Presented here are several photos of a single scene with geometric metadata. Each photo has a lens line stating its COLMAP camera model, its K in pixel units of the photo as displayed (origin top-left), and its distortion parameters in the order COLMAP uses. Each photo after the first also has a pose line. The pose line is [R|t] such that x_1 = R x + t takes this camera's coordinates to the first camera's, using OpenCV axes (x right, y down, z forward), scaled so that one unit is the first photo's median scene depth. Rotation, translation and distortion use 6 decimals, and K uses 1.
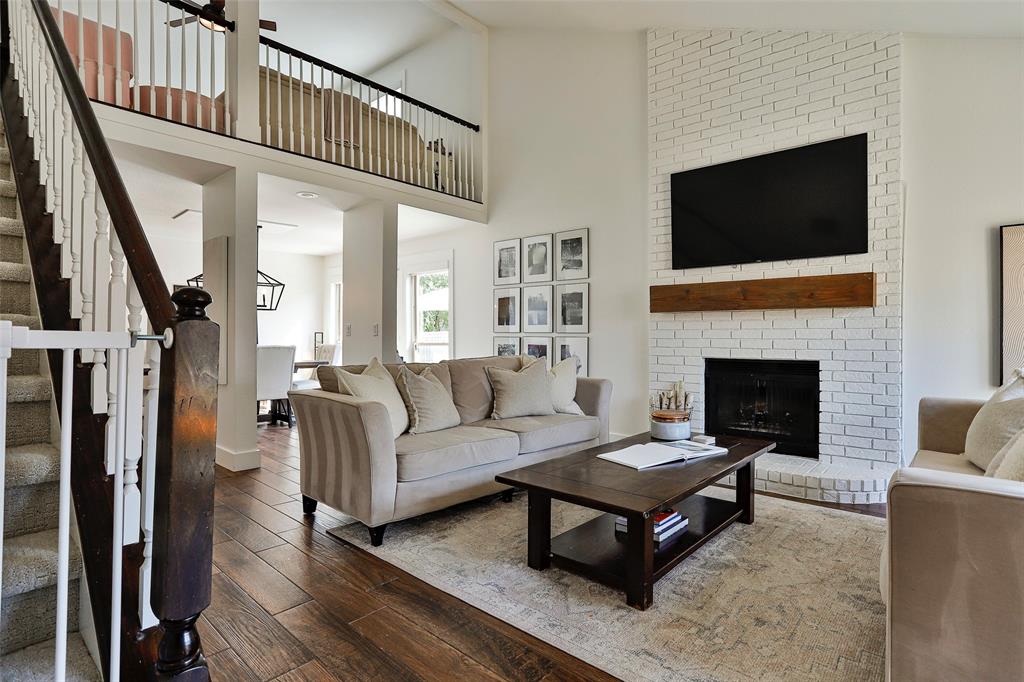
lens RADIAL K [[525.1, 0, 512.7], [0, 525.1, 338.7], [0, 0, 1]] dist [-0.046772, 0.019053]
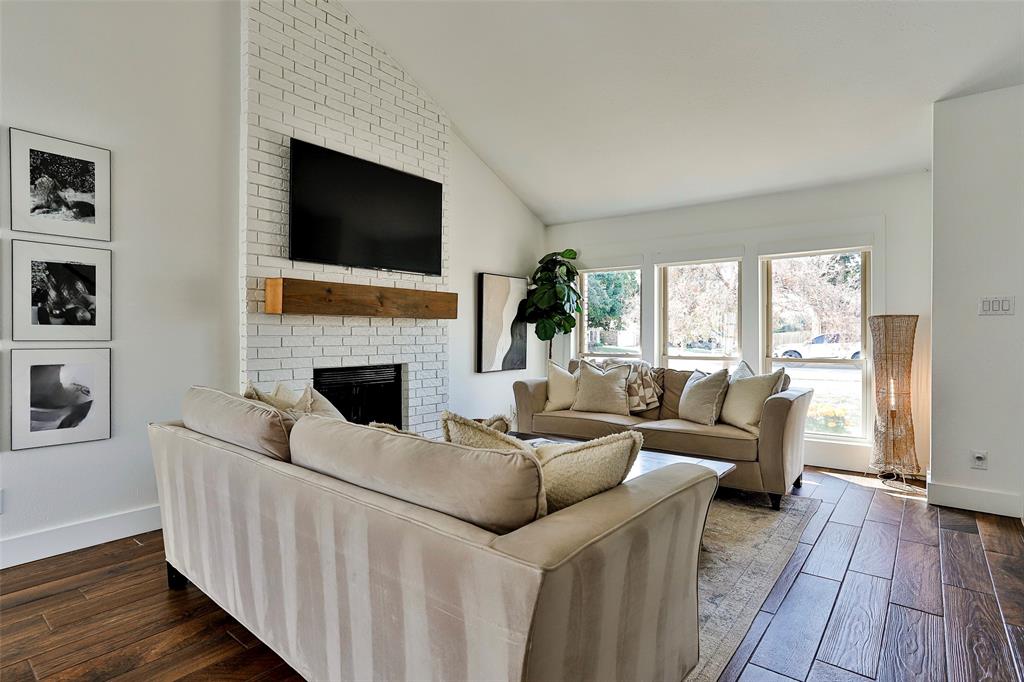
lens RADIAL K [[525.1, 0, 504.7], [0, 525.1, 341.7], [0, 0, 1]] dist [-0.046772, 0.019053]
pose [[-0.053178, -0.011243, 0.998522, -0.519107], [0.008073, 0.999899, 0.011688, -0.015876], [-0.998552, 0.008683, -0.053082, 0.756602]]
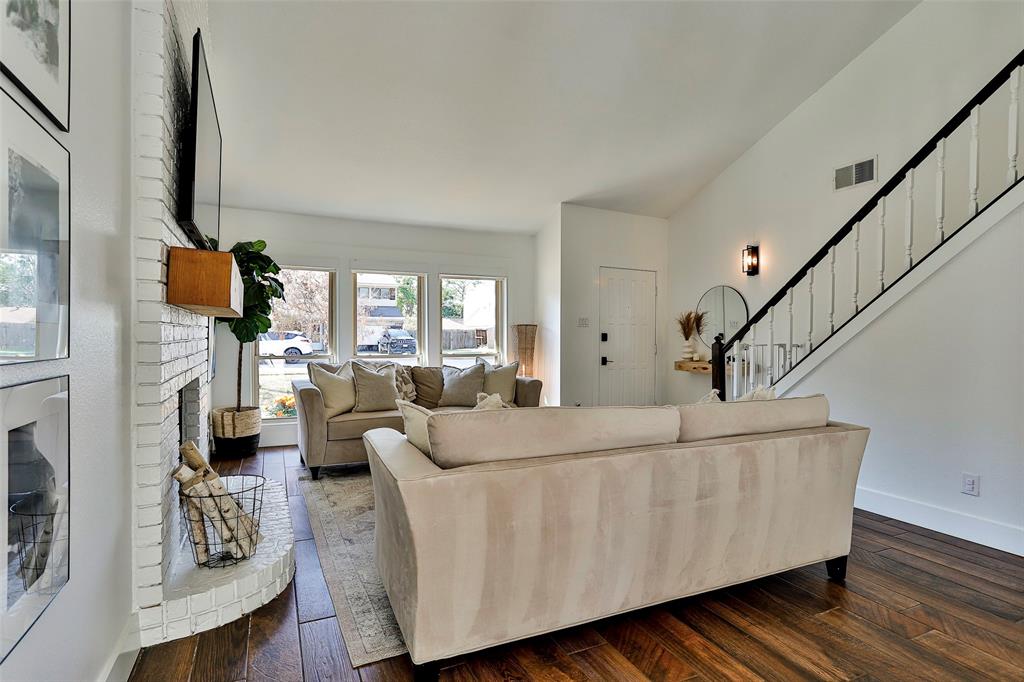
lens RADIAL K [[525.1, 0, 507.6], [0, 525.1, 340.7], [0, 0, 1]] dist [-0.046772, 0.019053]
pose [[-0.923491, -0.009145, 0.383511, -0.171022], [-0.002013, 0.999818, 0.018995, -0.029458], [-0.383615, 0.016770, -0.923341, 1.407102]]
